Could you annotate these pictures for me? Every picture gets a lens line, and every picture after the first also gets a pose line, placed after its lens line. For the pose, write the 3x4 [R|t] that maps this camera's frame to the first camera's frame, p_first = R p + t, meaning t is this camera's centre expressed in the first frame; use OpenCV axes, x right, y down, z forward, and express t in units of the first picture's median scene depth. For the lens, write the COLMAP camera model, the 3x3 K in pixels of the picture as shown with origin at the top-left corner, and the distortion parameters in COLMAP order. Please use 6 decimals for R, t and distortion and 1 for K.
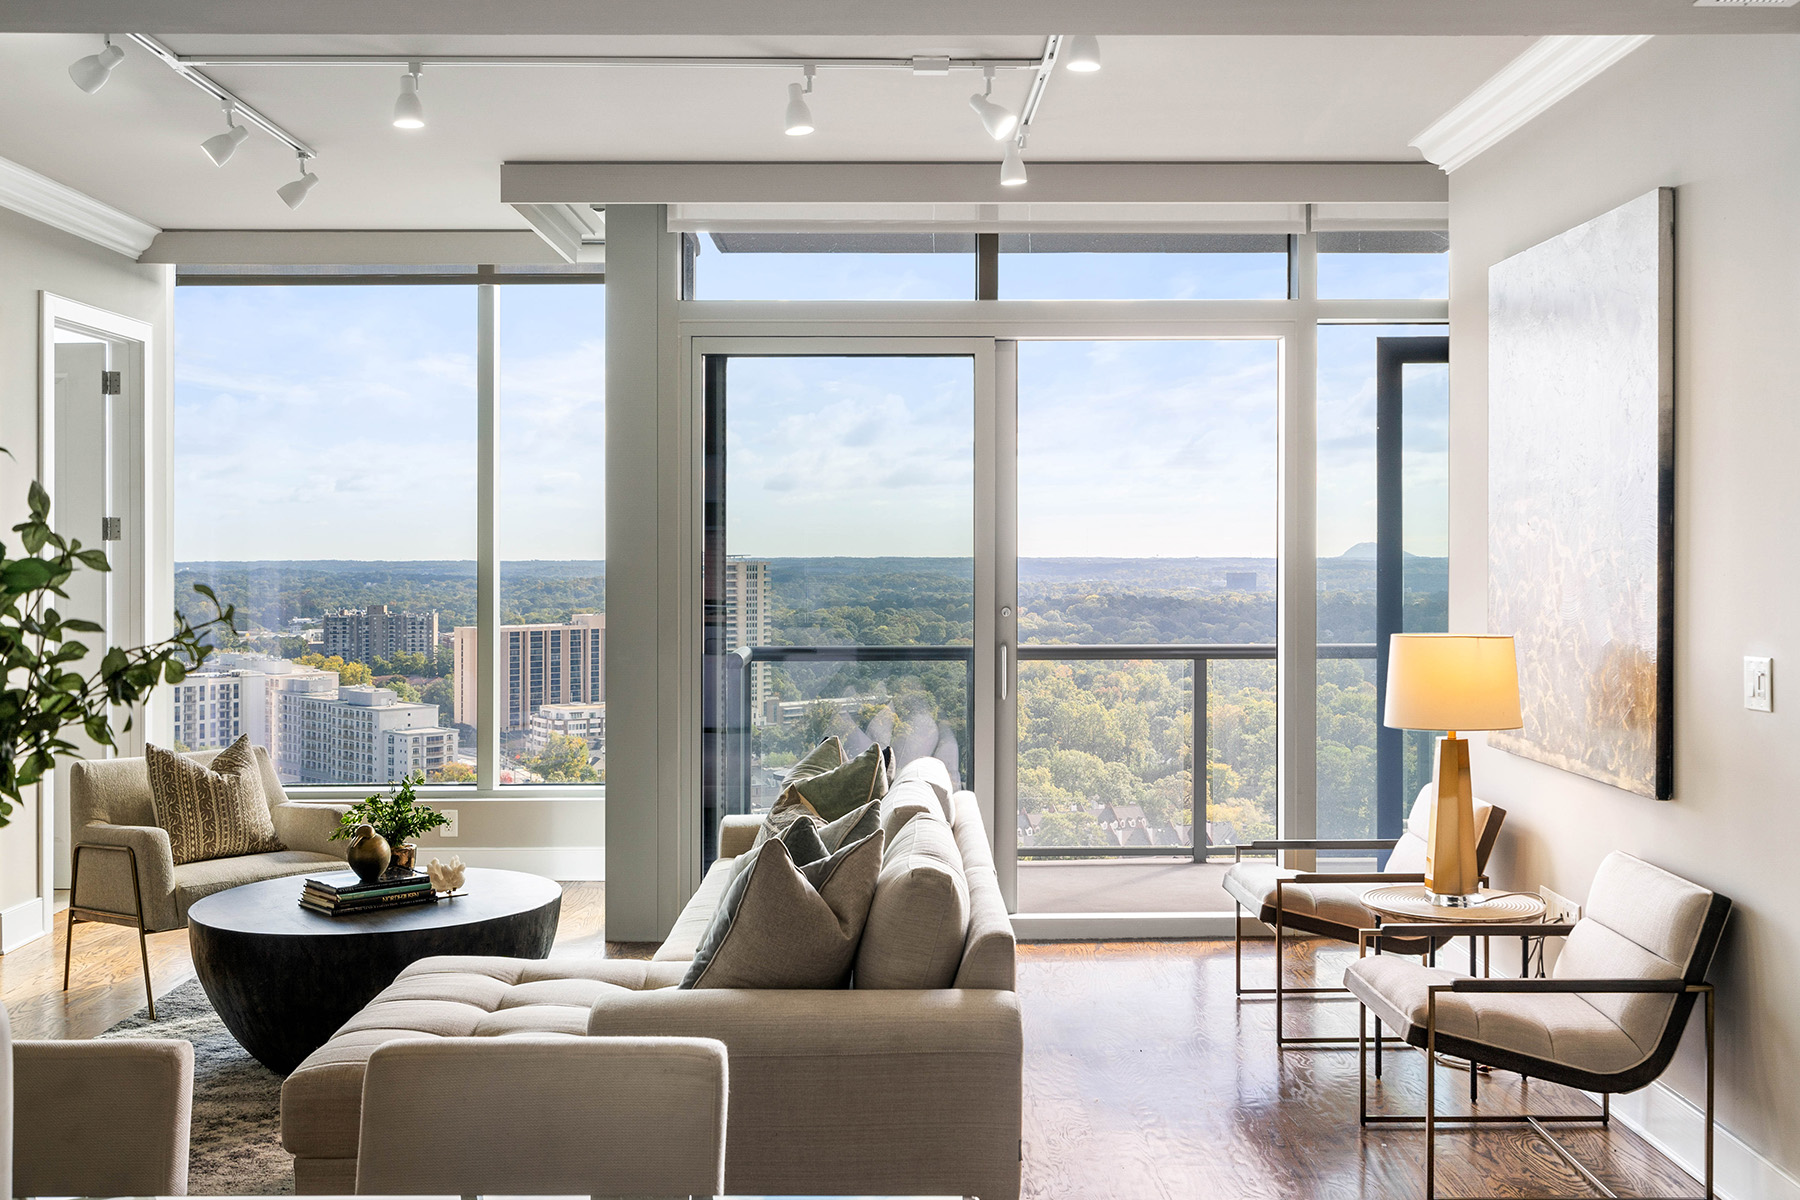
lens RADIAL K [[1810.3, 0, 906.8], [0, 1810.3, 536.5], [0, 0, 1]] dist [0.015702, -0.023395]
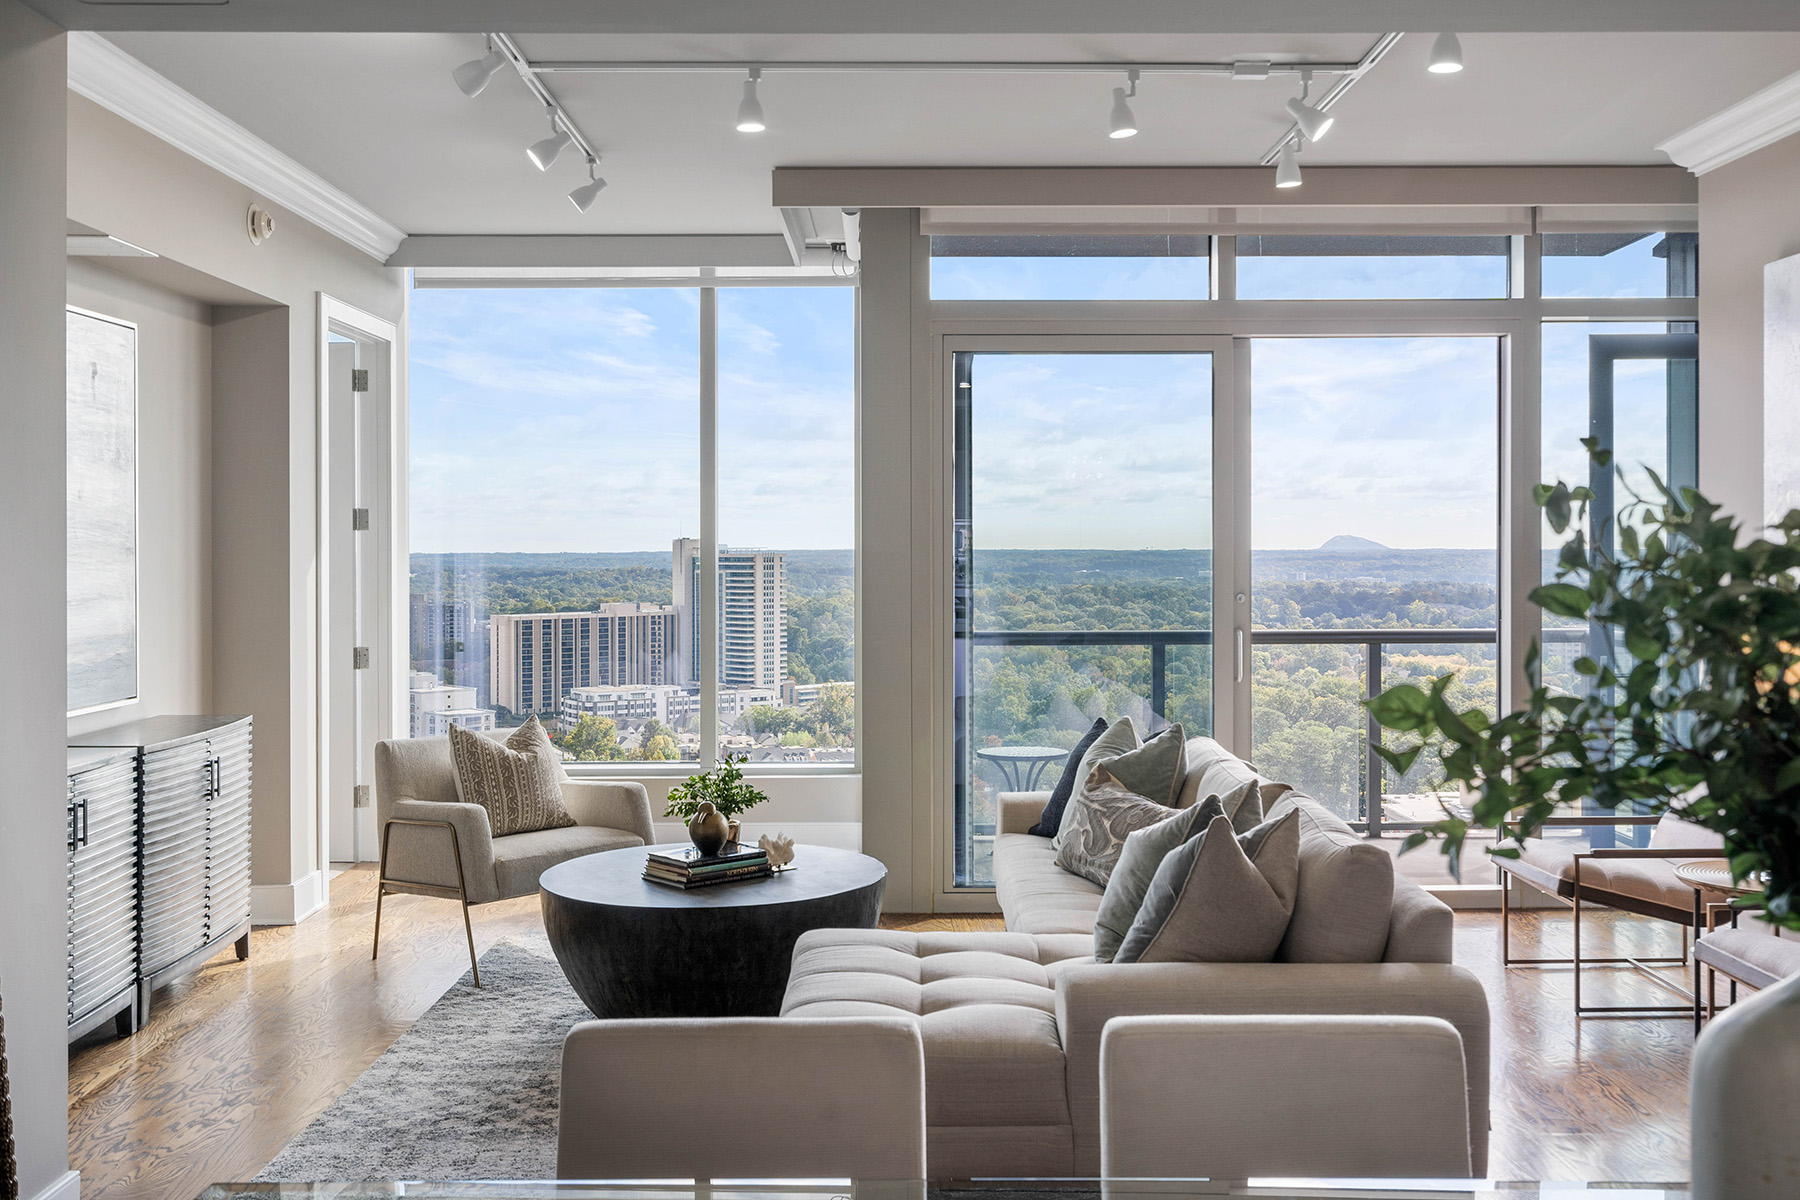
lens RADIAL K [[1695.7, 0, 907.1], [0, 1695.7, 532.4], [0, 0, 1]] dist [0.004243, -0.014156]
pose [[0.999992, -0.000345, -0.004020, -0.167825], [0.000350, 0.999999, 0.001300, 0.003167], [0.004020, -0.001302, 0.999991, 0.025815]]
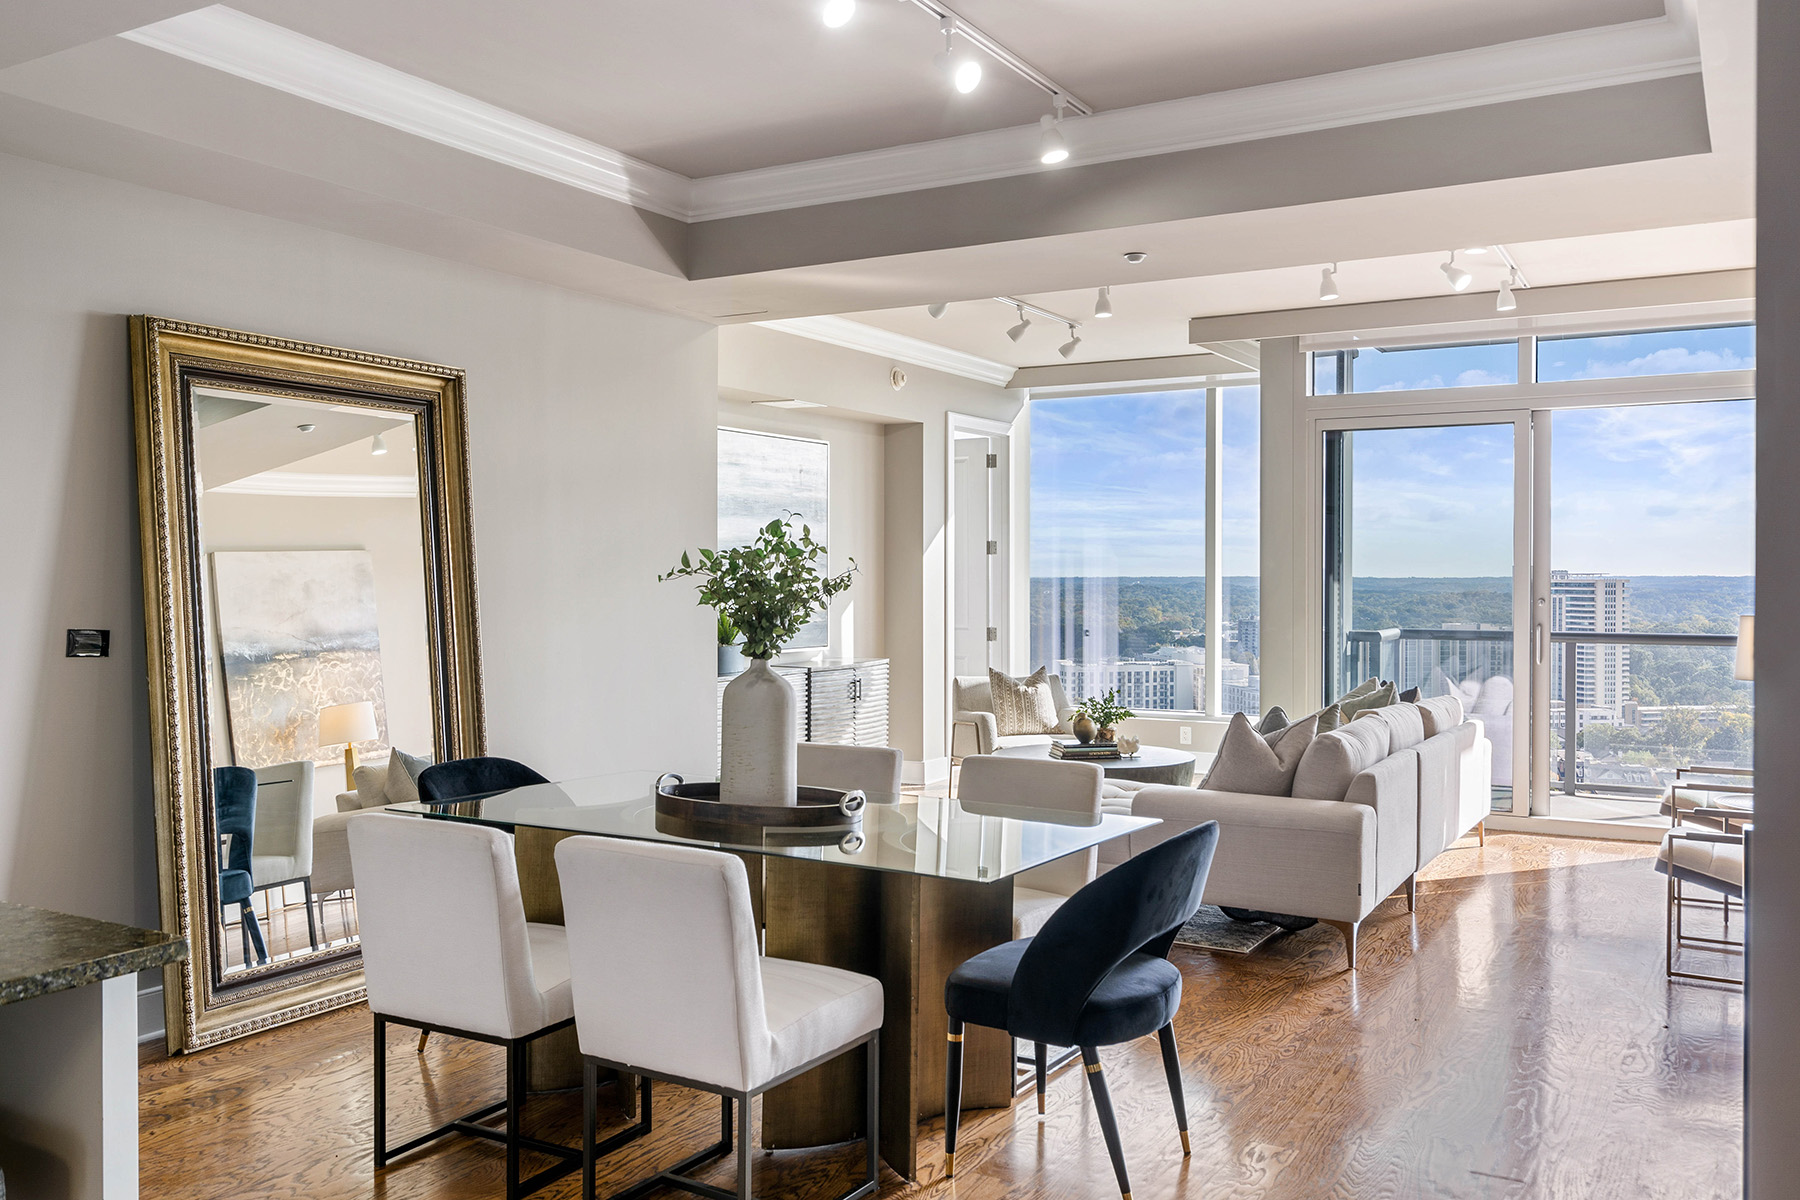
lens RADIAL K [[1458.3, 0, 900.0], [0, 1458.3, 560.9], [0, 0, 1]] dist [-0.000405, 0.000410]
pose [[0.858466, -0.000156, -0.512871, 0.262613], [0.001315, 0.999997, 0.001897, 0.007722], [0.512869, -0.002303, 0.858464, -0.296854]]
